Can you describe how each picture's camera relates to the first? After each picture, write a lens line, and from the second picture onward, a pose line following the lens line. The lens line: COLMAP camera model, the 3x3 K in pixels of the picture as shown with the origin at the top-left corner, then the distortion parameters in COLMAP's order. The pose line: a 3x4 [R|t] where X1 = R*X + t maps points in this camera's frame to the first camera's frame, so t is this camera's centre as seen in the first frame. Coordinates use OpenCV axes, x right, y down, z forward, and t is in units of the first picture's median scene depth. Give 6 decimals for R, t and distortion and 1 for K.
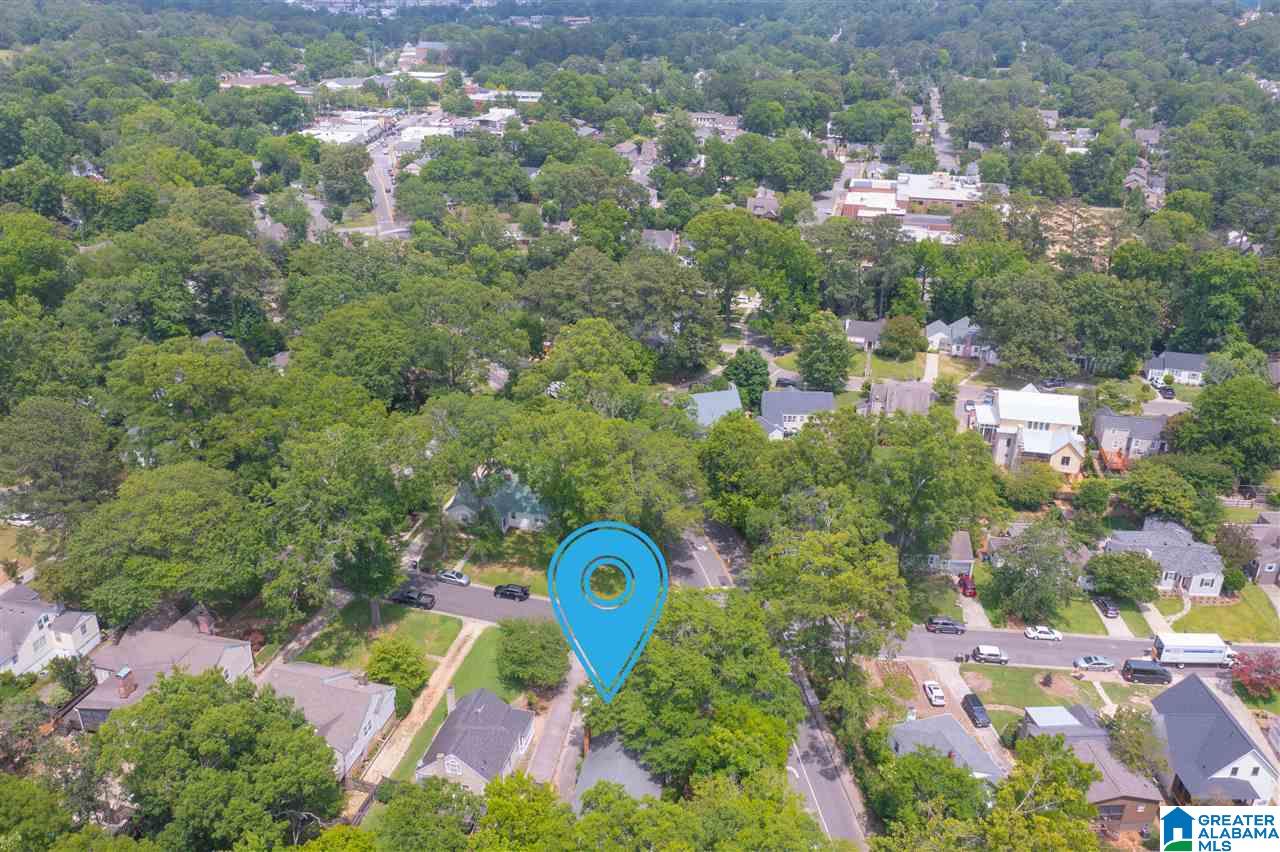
lens RADIAL K [[1017.5, 0, 640.0], [0, 1017.5, 426.0], [0, 0, 1]] dist [0.010859, 0.009039]
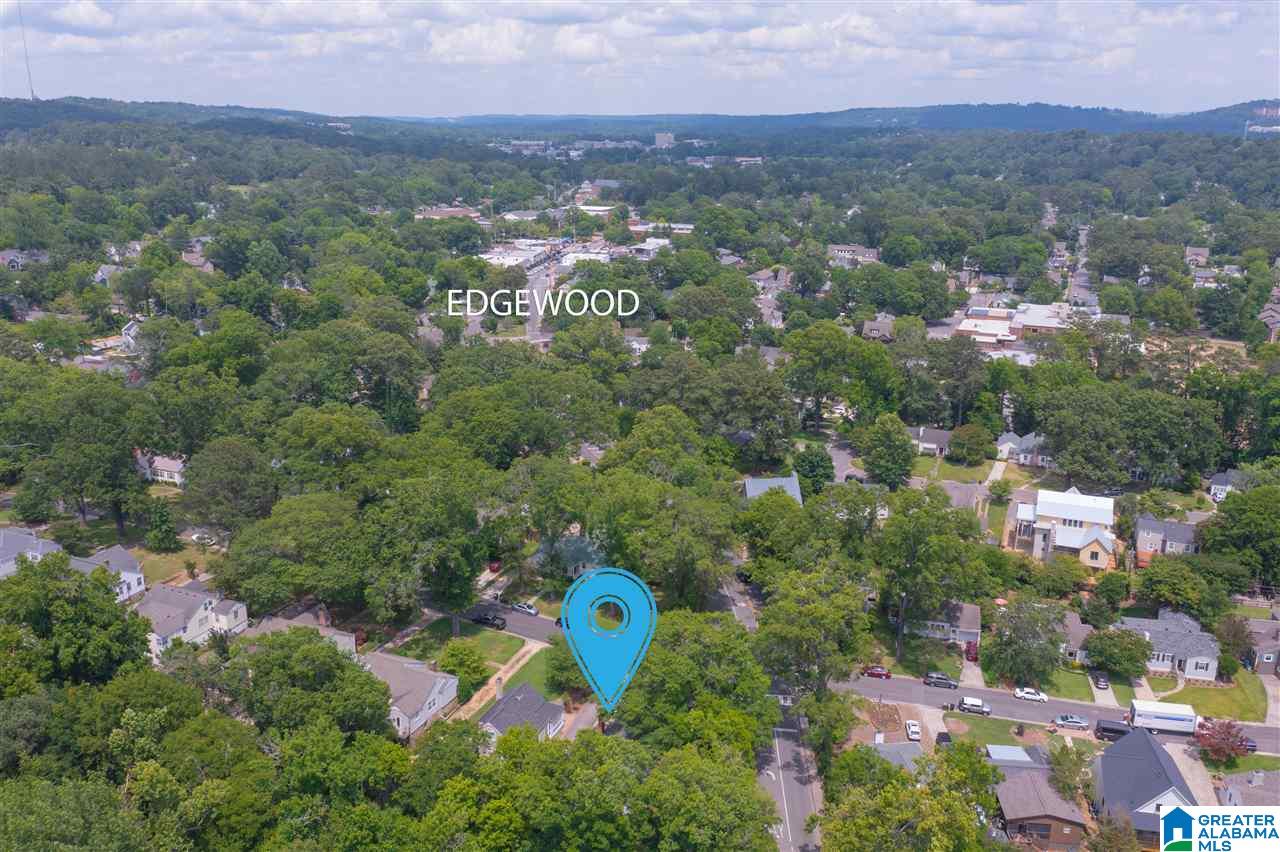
lens RADIAL K [[1017.5, 0, 640.0], [0, 1017.5, 426.0], [0, 0, 1]] dist [0.010859, 0.009039]
pose [[0.985494, 0.043586, -0.164016, 0.095786], [-0.063411, 0.991029, -0.117647, 0.046714], [0.157417, 0.126340, 0.979417, -0.128373]]
